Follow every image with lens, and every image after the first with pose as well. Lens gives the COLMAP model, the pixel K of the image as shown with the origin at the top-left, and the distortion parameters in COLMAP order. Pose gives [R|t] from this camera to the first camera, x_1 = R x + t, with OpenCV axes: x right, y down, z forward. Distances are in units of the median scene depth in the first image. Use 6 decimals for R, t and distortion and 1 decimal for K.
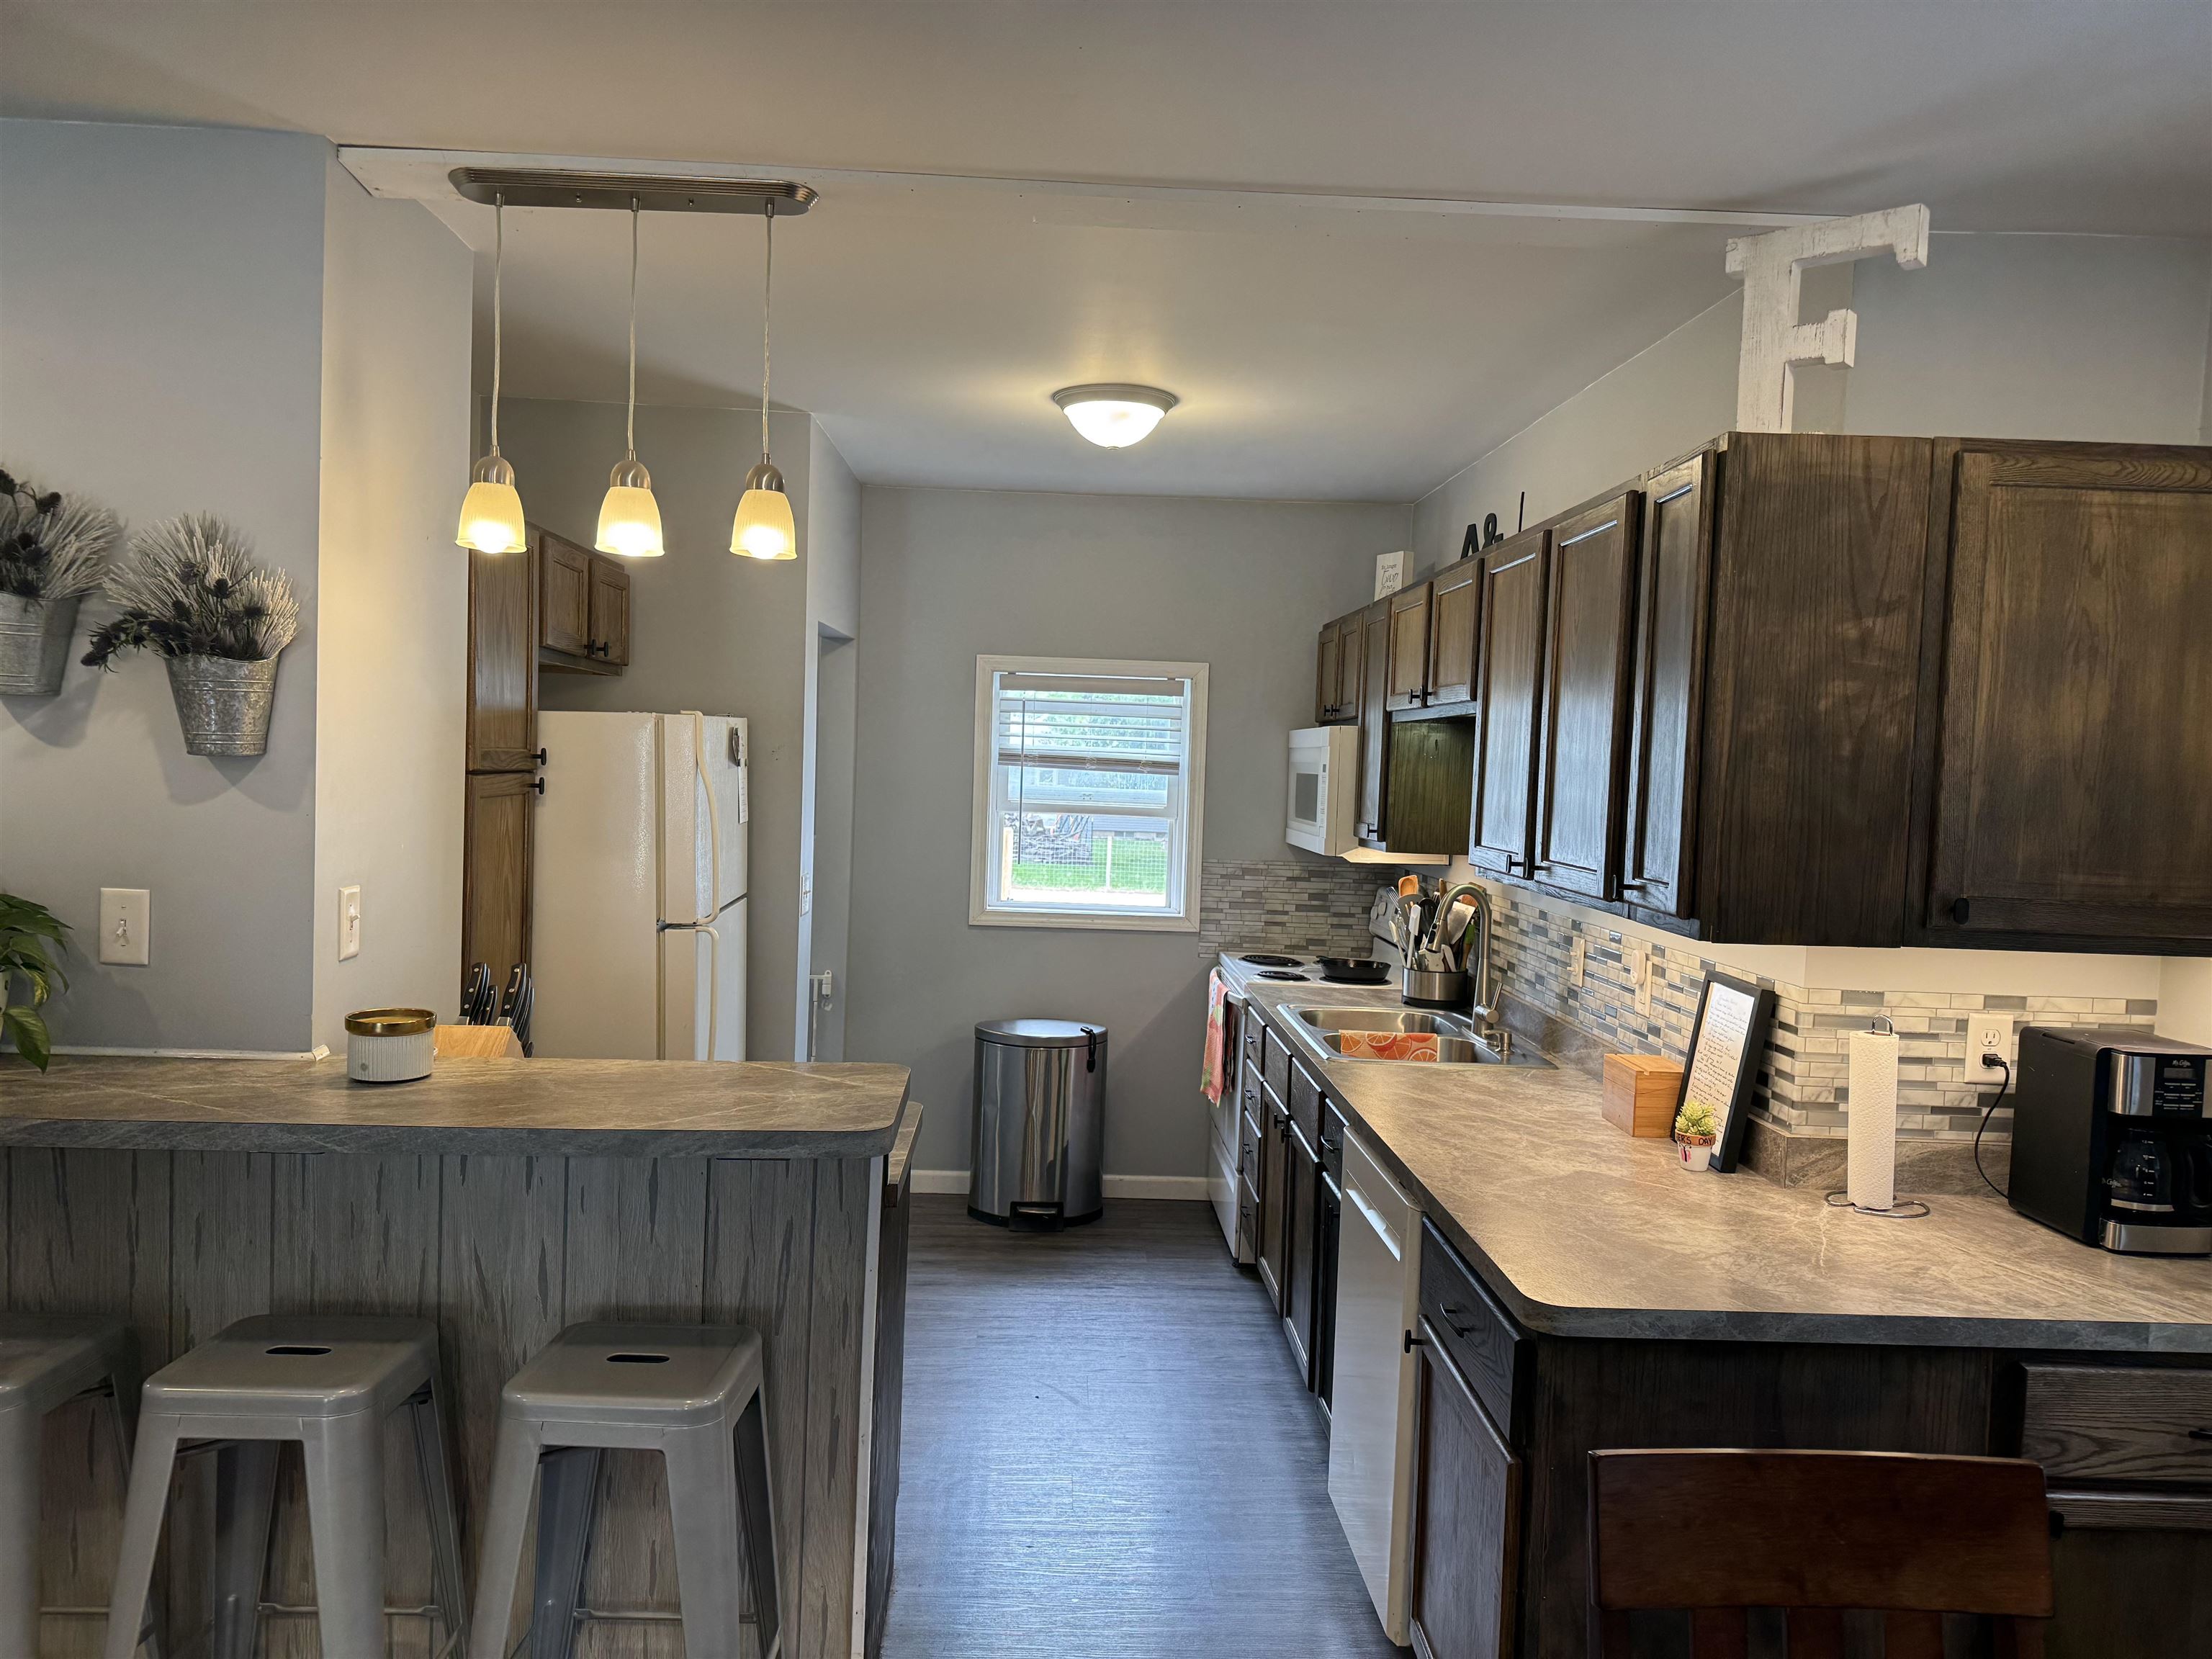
lens RADIAL K [[1554.7, 0, 1108.8], [0, 1554.7, 830.2], [0, 0, 1]] dist [0.002748, -0.008543]
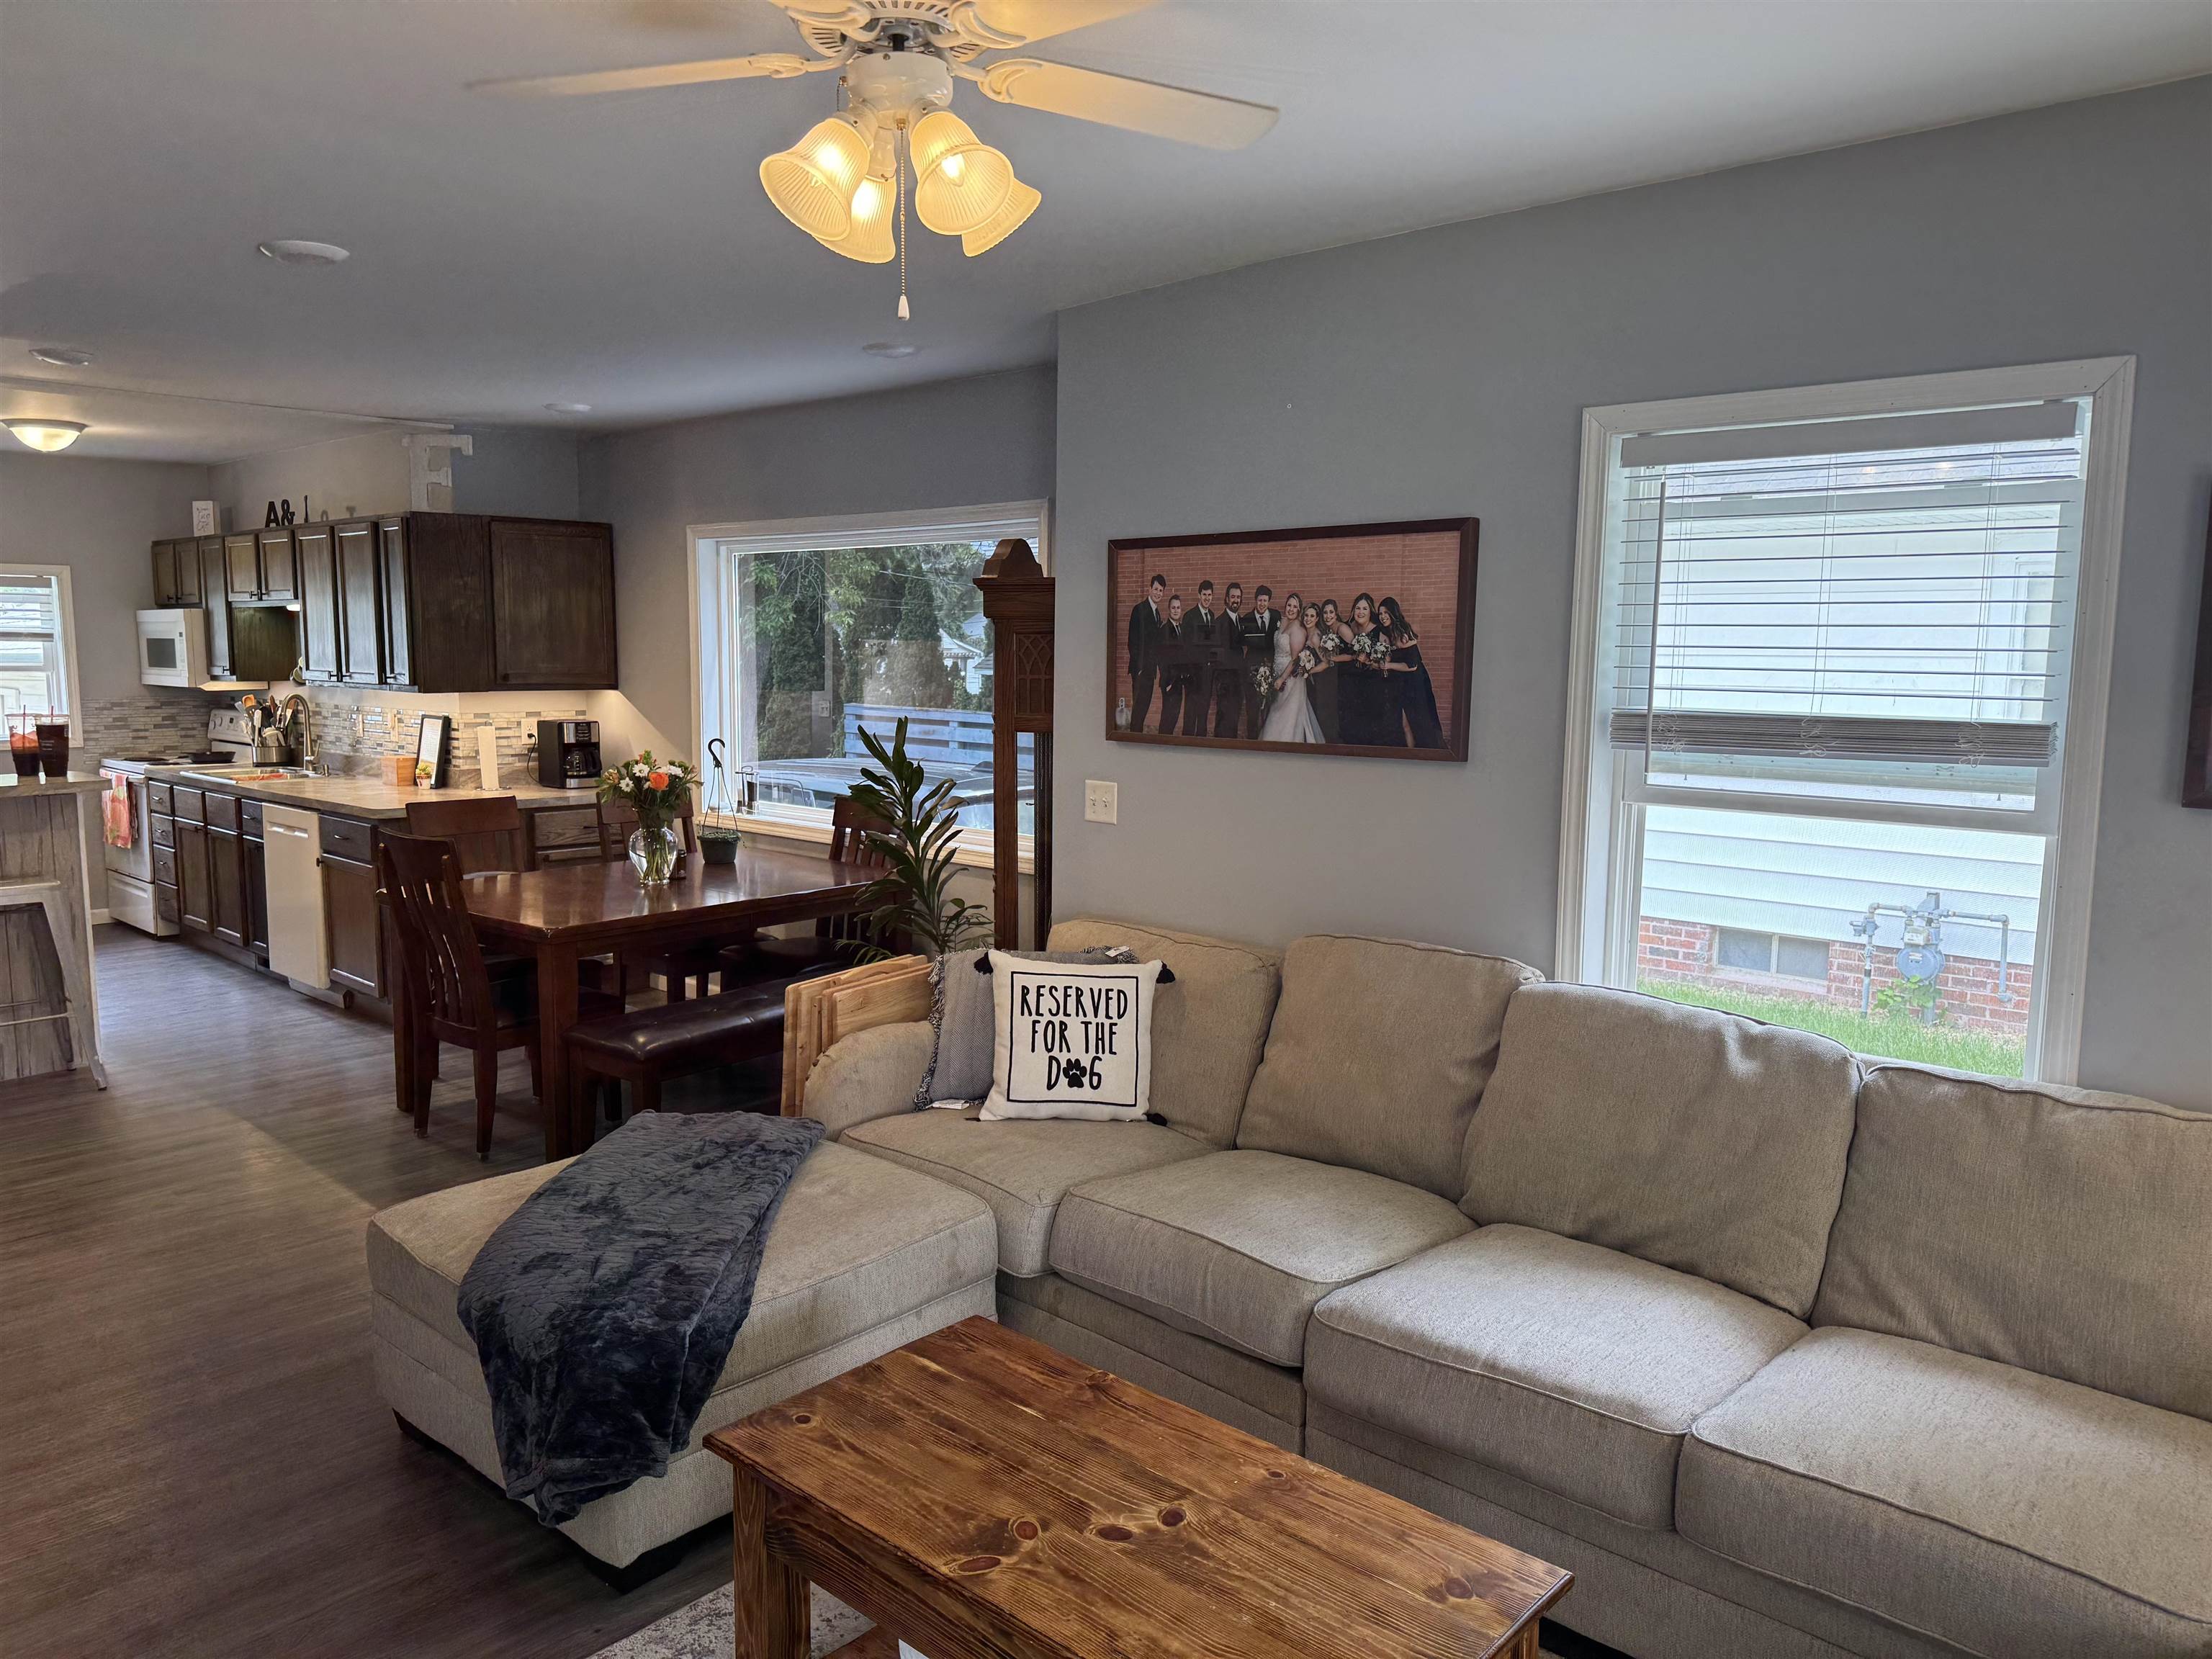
lens RADIAL K [[1554.7, 0, 1108.8], [0, 1554.7, 830.2], [0, 0, 1]] dist [0.002748, -0.008543]
pose [[0.710715, -0.117430, 0.693609, -0.402438], [0.050668, 0.991953, 0.116023, 0.029850], [-0.701653, -0.047316, 0.710946, -1.068989]]
